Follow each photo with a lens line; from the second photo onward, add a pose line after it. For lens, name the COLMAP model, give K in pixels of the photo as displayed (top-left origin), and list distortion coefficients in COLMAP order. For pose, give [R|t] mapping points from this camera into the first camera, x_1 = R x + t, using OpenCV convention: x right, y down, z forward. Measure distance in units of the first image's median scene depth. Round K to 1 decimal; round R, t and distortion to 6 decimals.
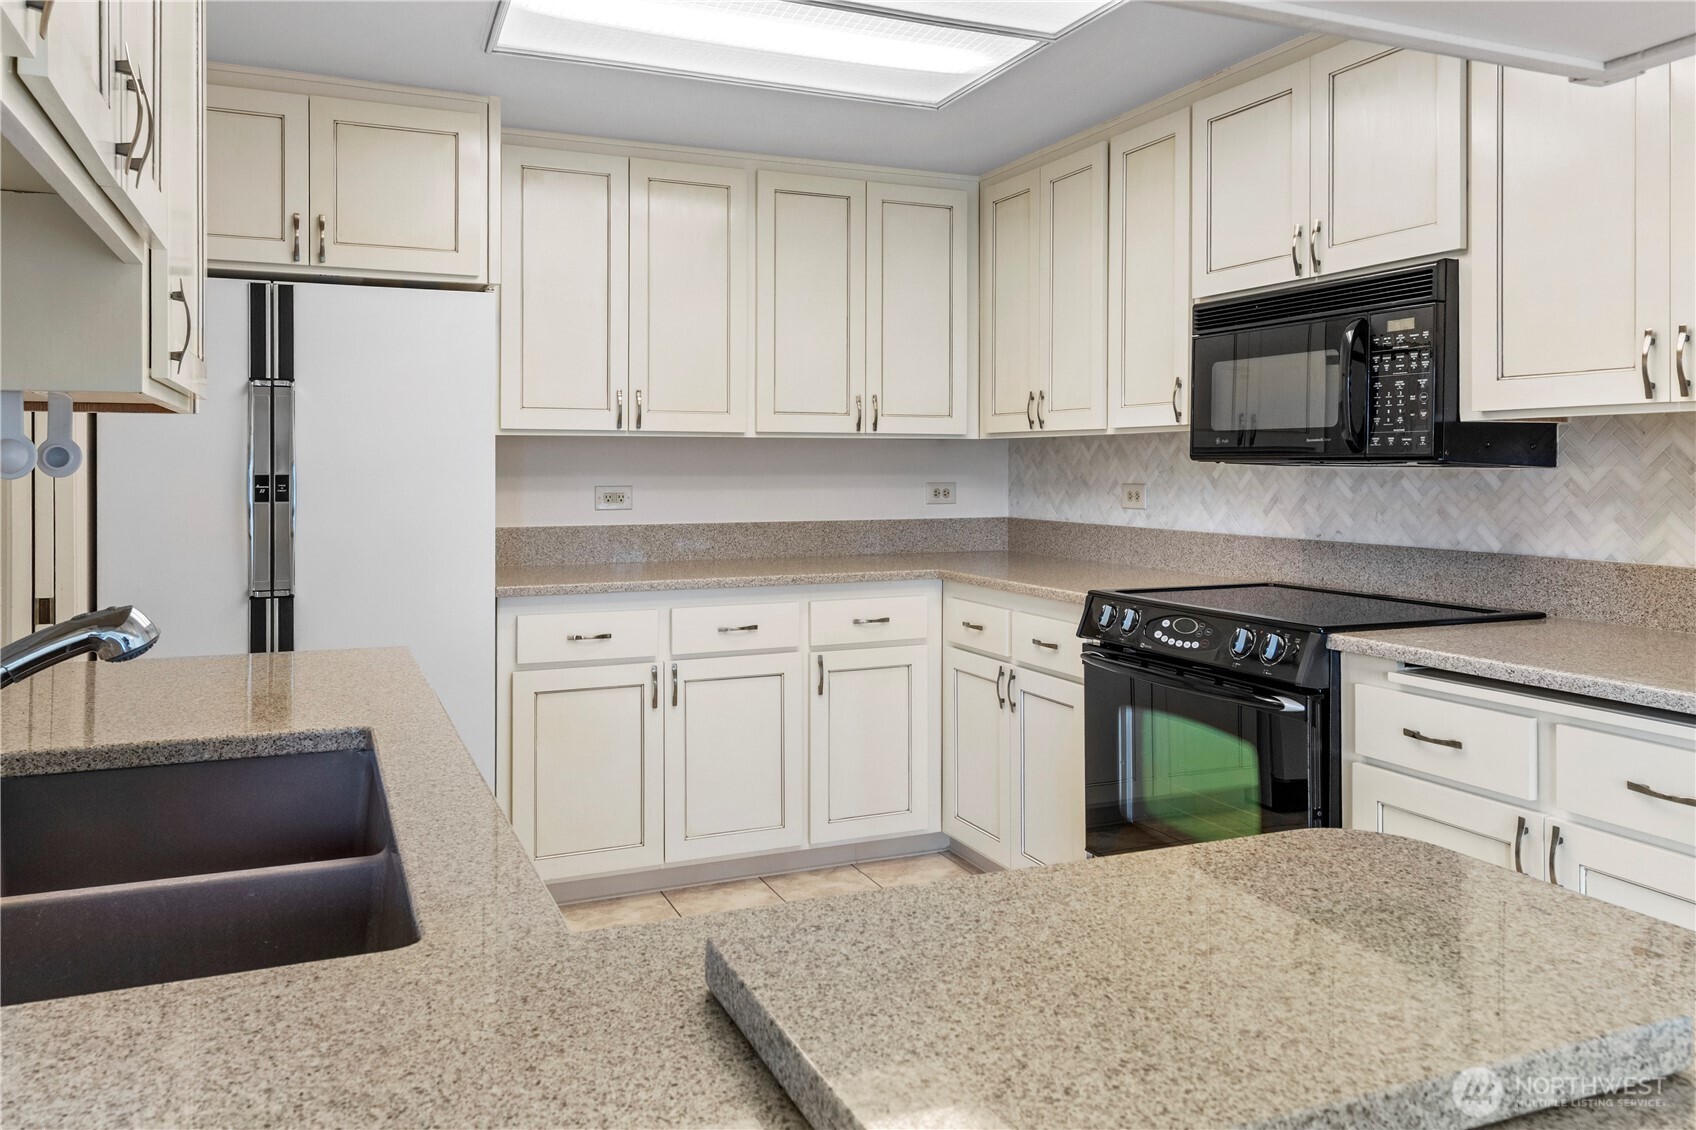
lens RADIAL K [[1212.7, 0, 822.4], [0, 1212.7, 460.9], [0, 0, 1]] dist [0.025500, -0.010456]
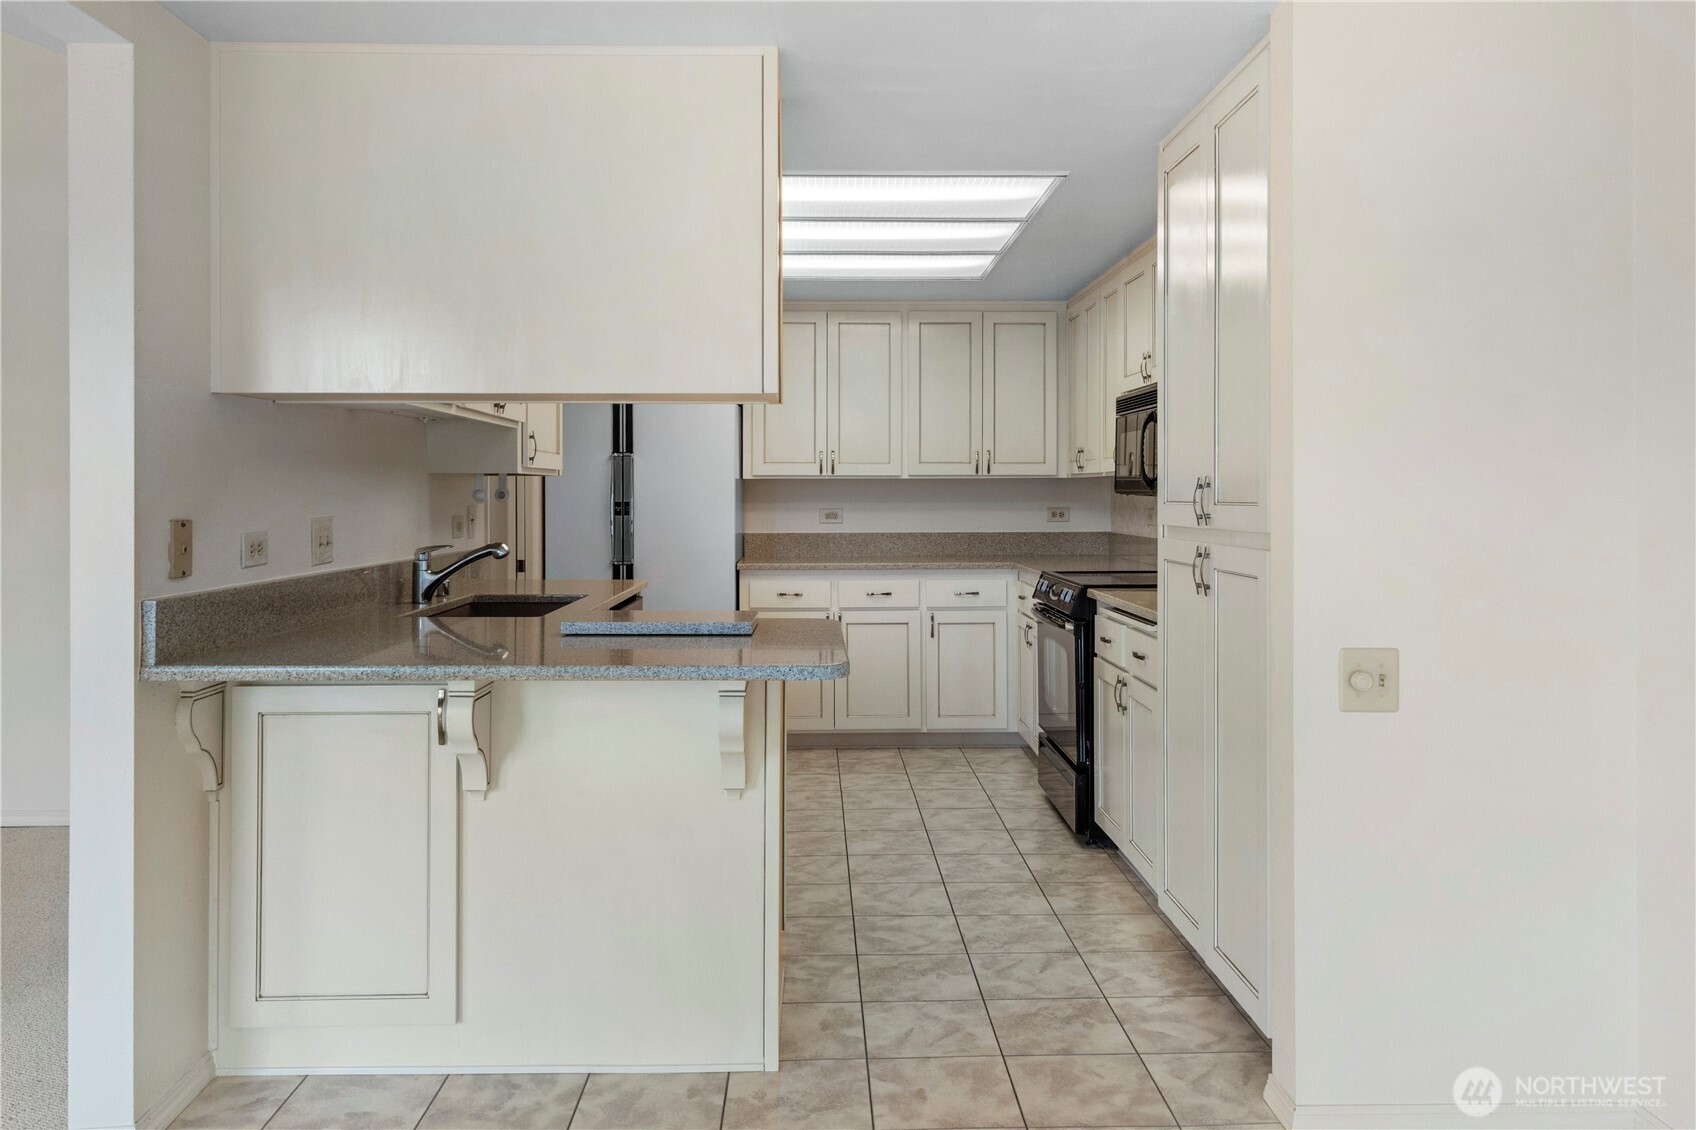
lens RADIAL K [[1212.7, 0, 840.8], [0, 1212.7, 484.5], [0, 0, 1]] dist [0.025500, -0.010456]
pose [[0.929326, -0.003393, -0.369244, 0.343331], [0.003147, 0.999994, -0.001269, -0.007378], [0.369246, 0.000017, 0.929332, -0.392826]]
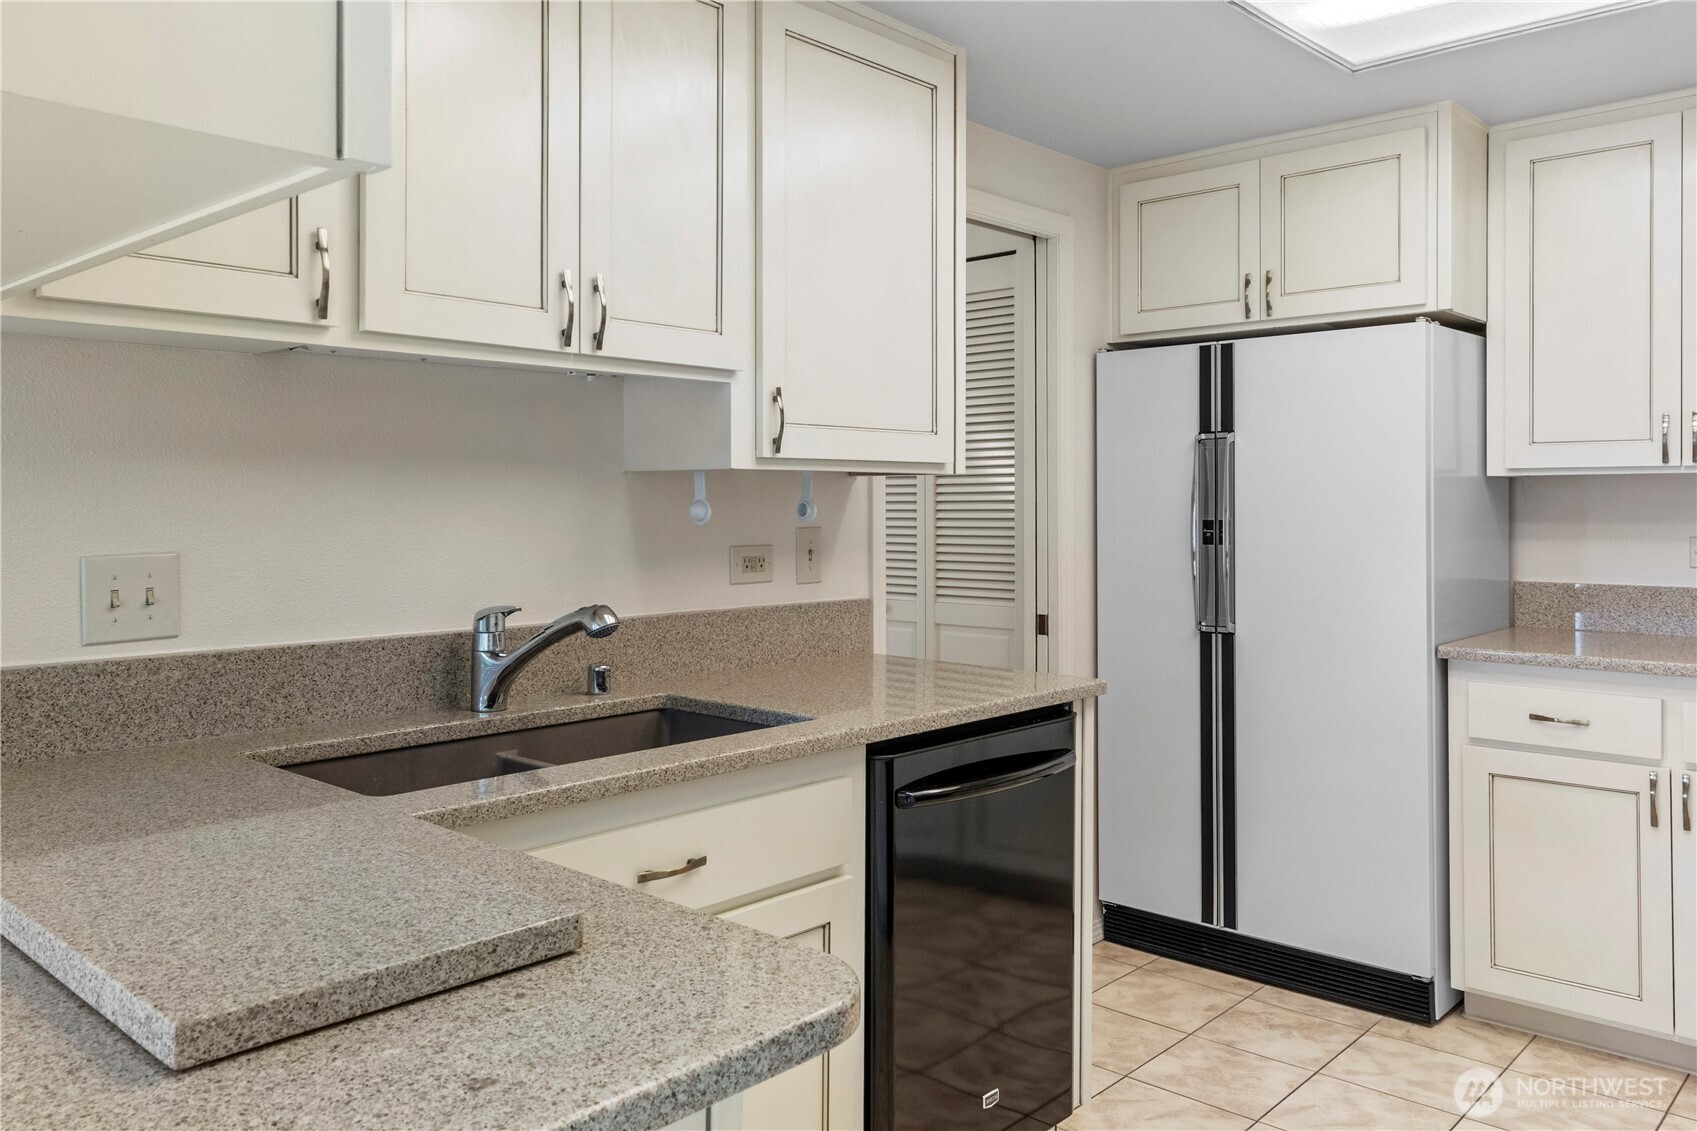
lens RADIAL K [[1272.8, 0, 853.8], [0, 1272.8, 498.2], [0, 0, 1]] dist [0.016090, -0.002509]
pose [[0.419069, -0.004688, -0.907942, 0.259987], [0.007973, 0.999967, -0.001483, -0.005169], [0.907919, -0.006617, 0.419092, 0.134185]]
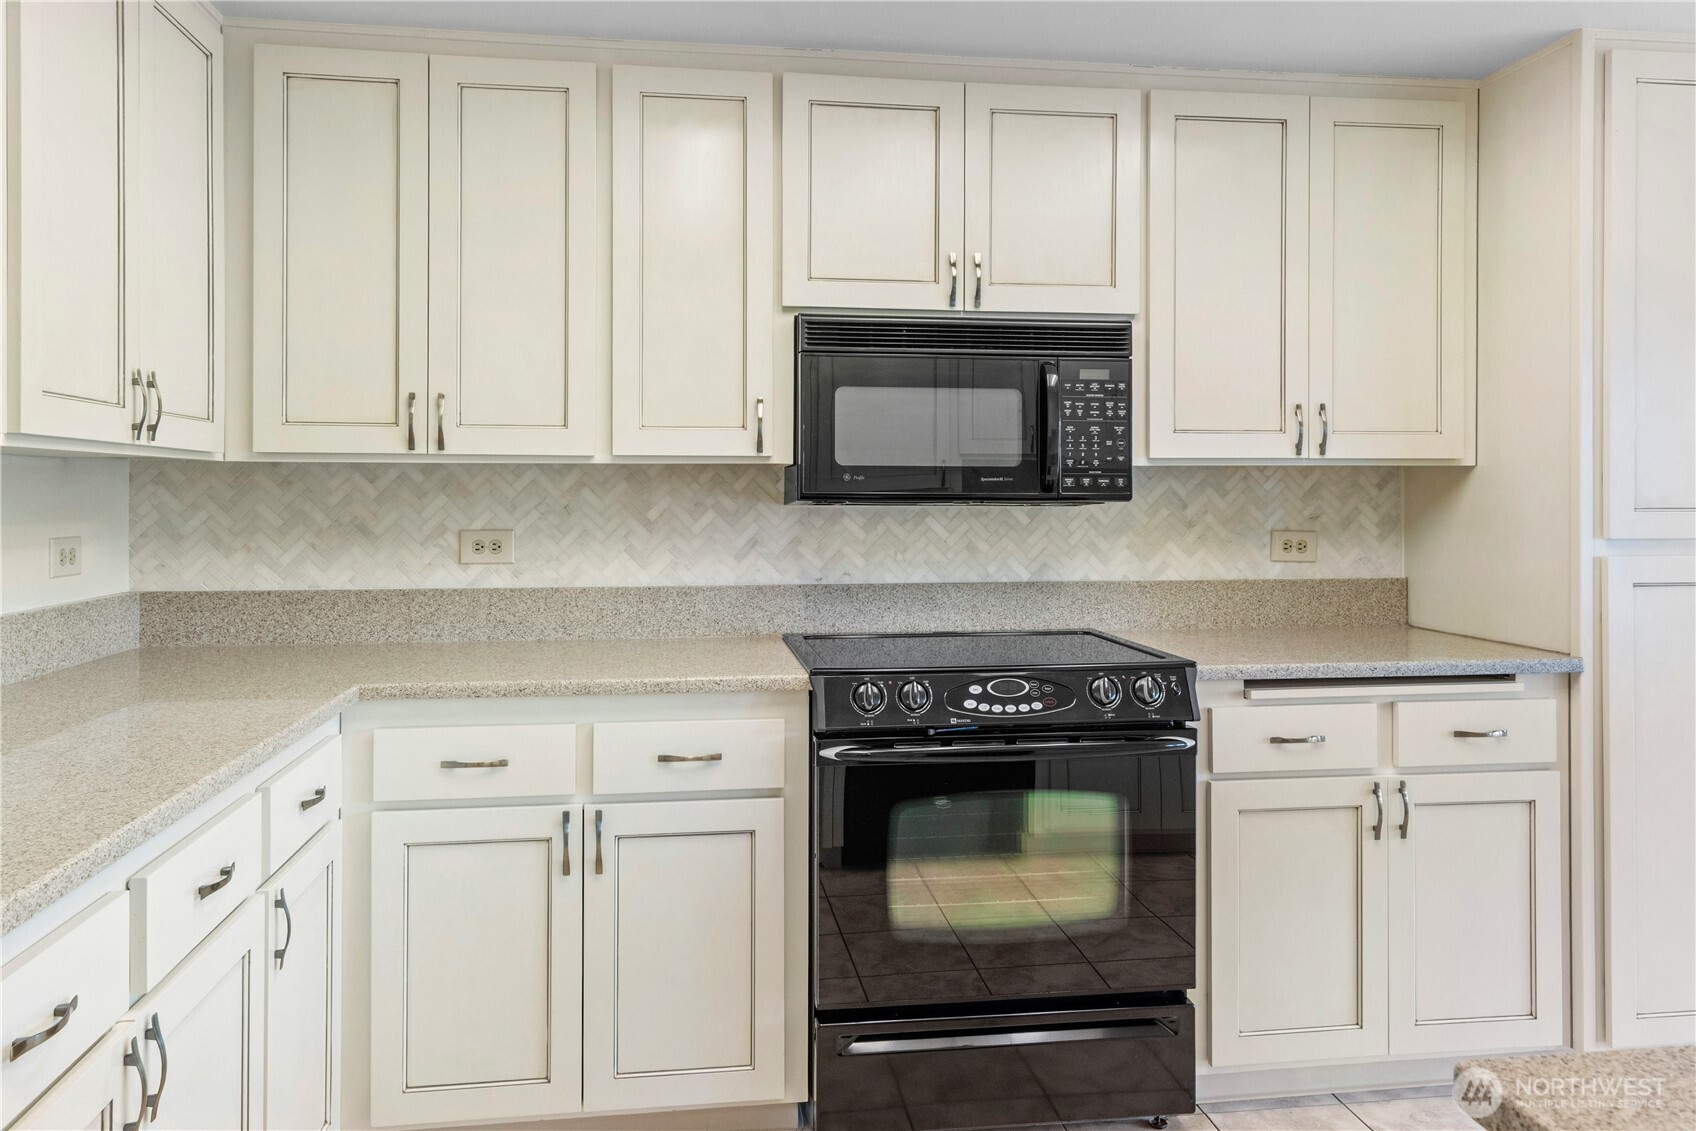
lens RADIAL K [[1212.7, 0, 829.4], [0, 1212.7, 494.6], [0, 0, 1]] dist [0.025500, -0.010456]
pose [[0.257512, 0.002472, 0.966272, -0.620102], [-0.003353, 0.999993, -0.001665, -0.002836], [-0.966269, -0.002812, 0.257519, 0.947720]]
